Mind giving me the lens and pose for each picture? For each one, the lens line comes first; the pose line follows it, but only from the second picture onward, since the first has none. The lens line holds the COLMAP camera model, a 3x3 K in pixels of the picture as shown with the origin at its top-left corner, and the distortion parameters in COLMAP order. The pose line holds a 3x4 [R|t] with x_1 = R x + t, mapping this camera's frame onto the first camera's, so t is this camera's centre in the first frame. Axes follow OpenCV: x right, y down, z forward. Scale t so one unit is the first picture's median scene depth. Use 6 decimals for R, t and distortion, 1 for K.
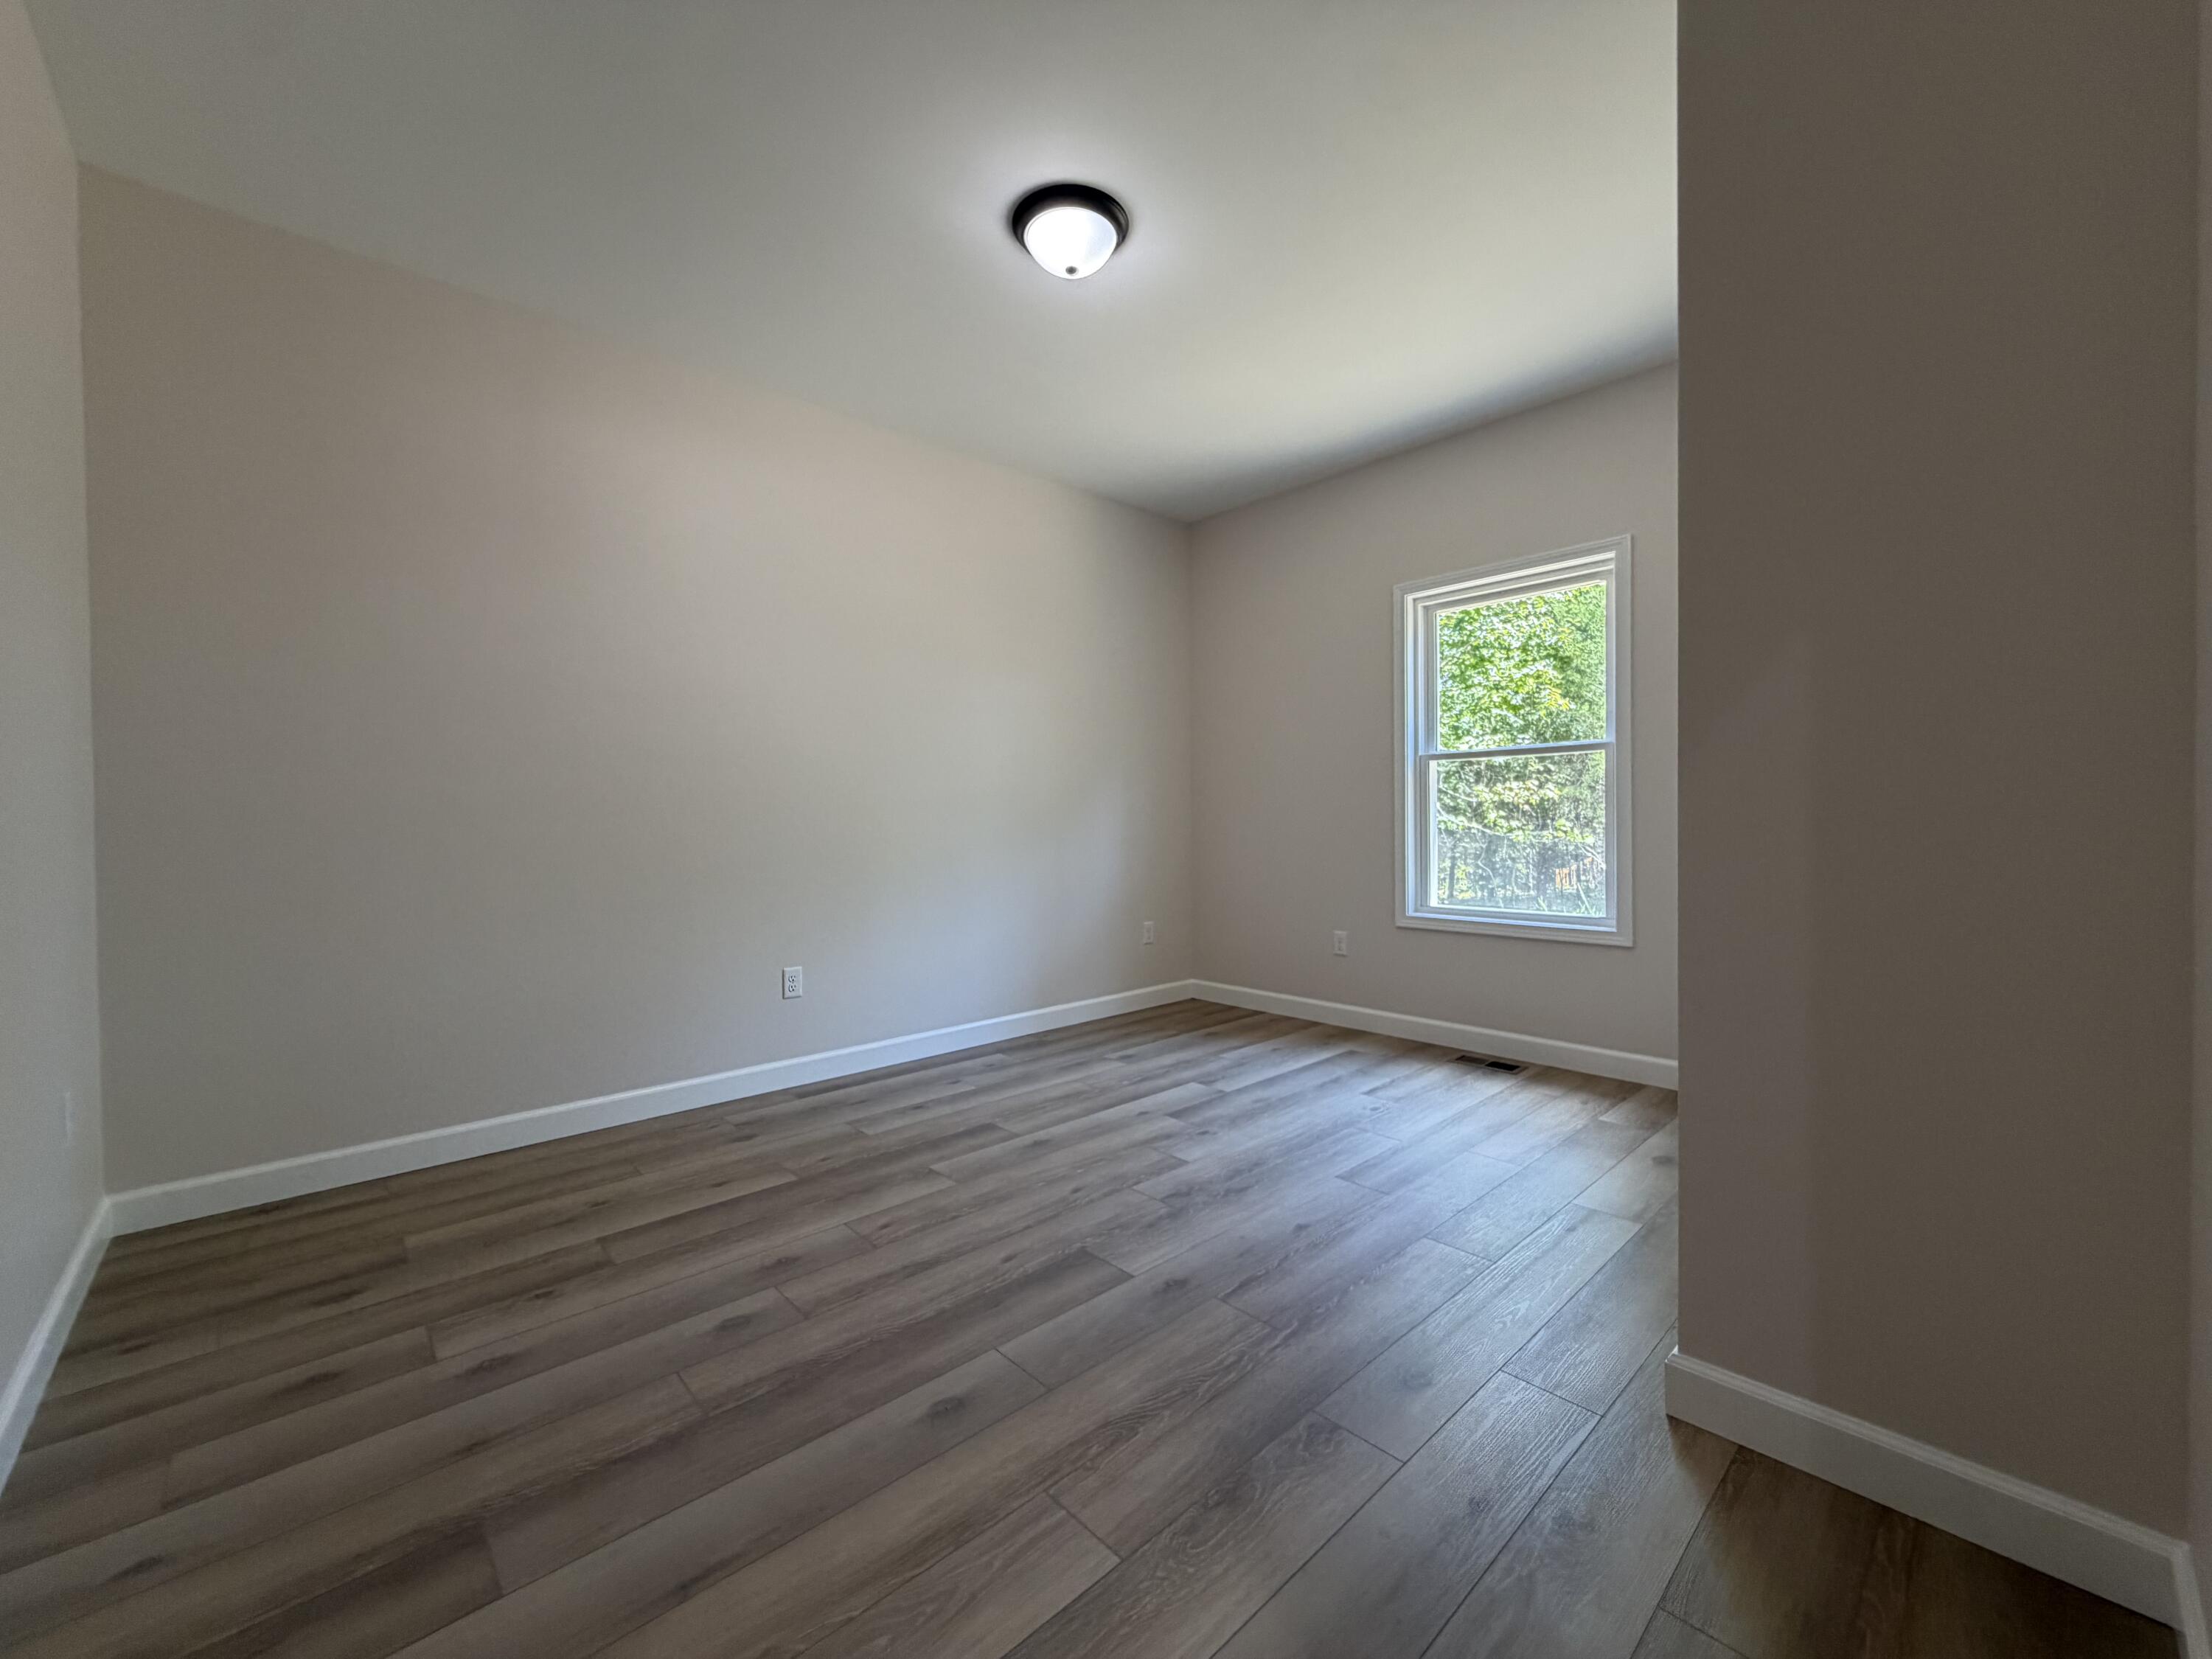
lens RADIAL K [[888.7, 0, 1100.3], [0, 888.7, 831.9], [0, 0, 1]] dist [0.000147, -0.000605]
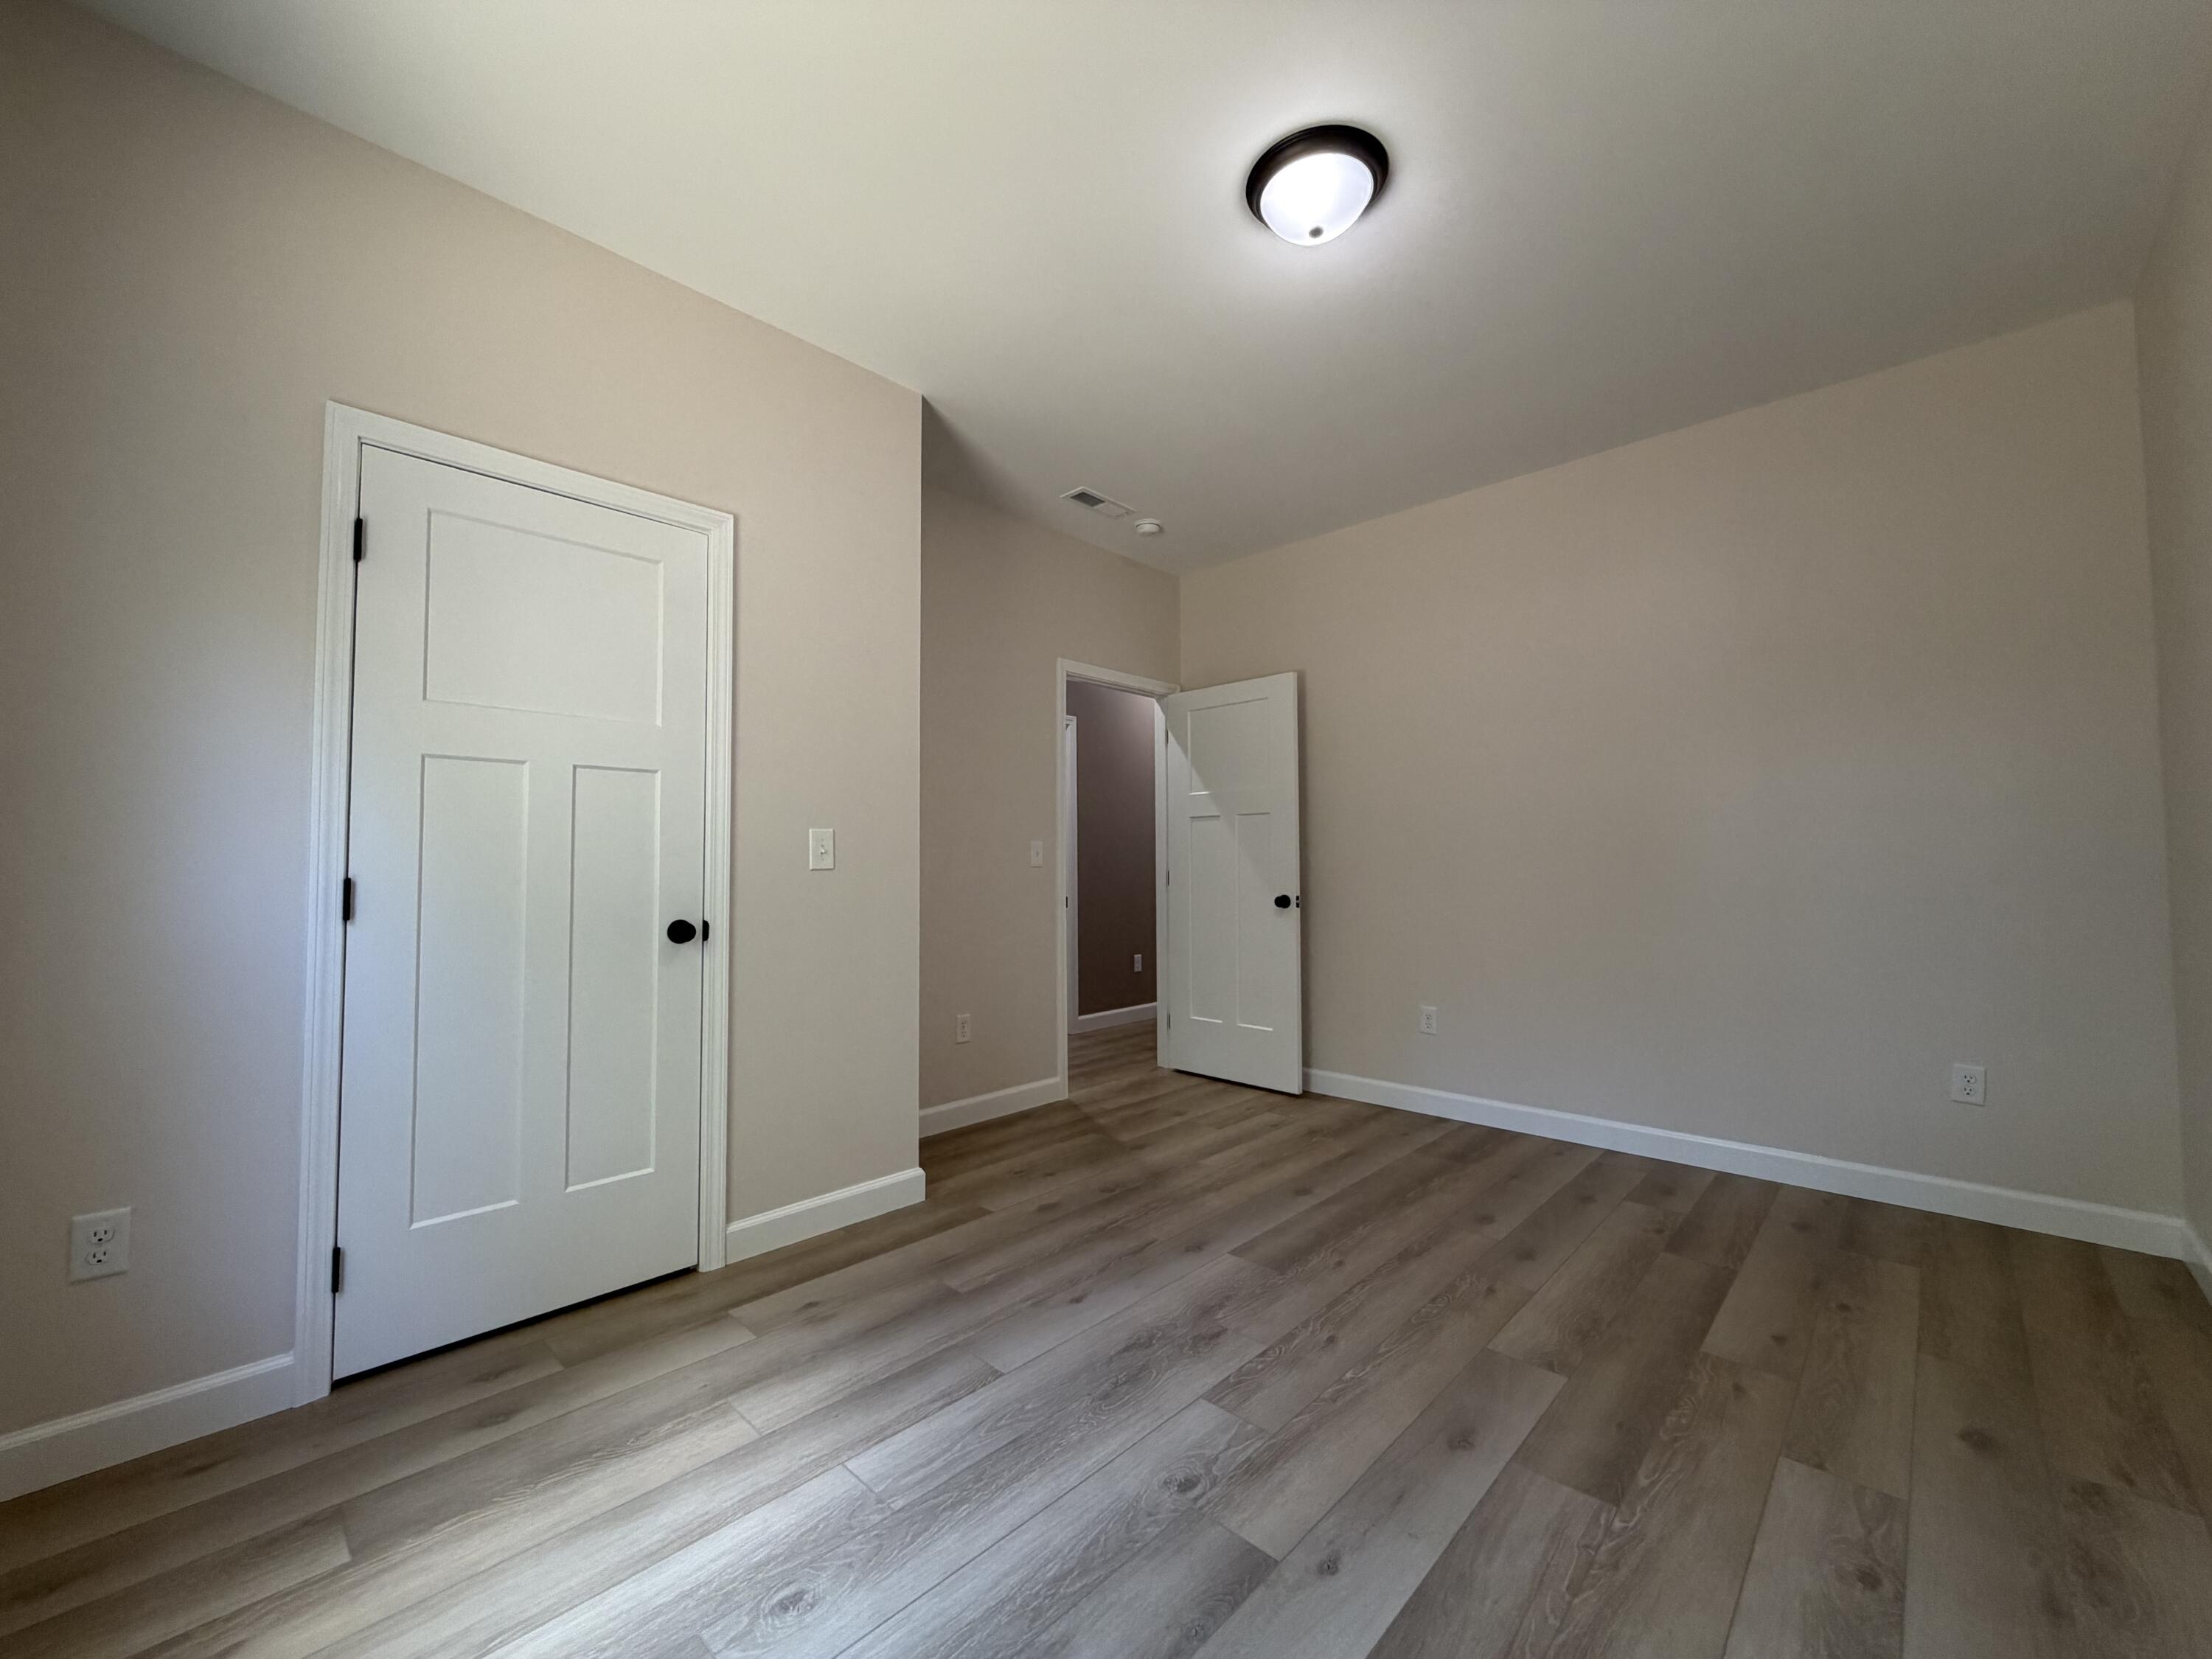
lens RADIAL K [[888.7, 0, 1100.3], [0, 888.7, 831.9], [0, 0, 1]] dist [0.000147, -0.000605]
pose [[-0.997876, 0.011848, -0.064052, 0.242280], [0.013382, 0.999633, -0.023569, -0.051843], [0.063750, -0.024376, -0.997668, 1.878892]]
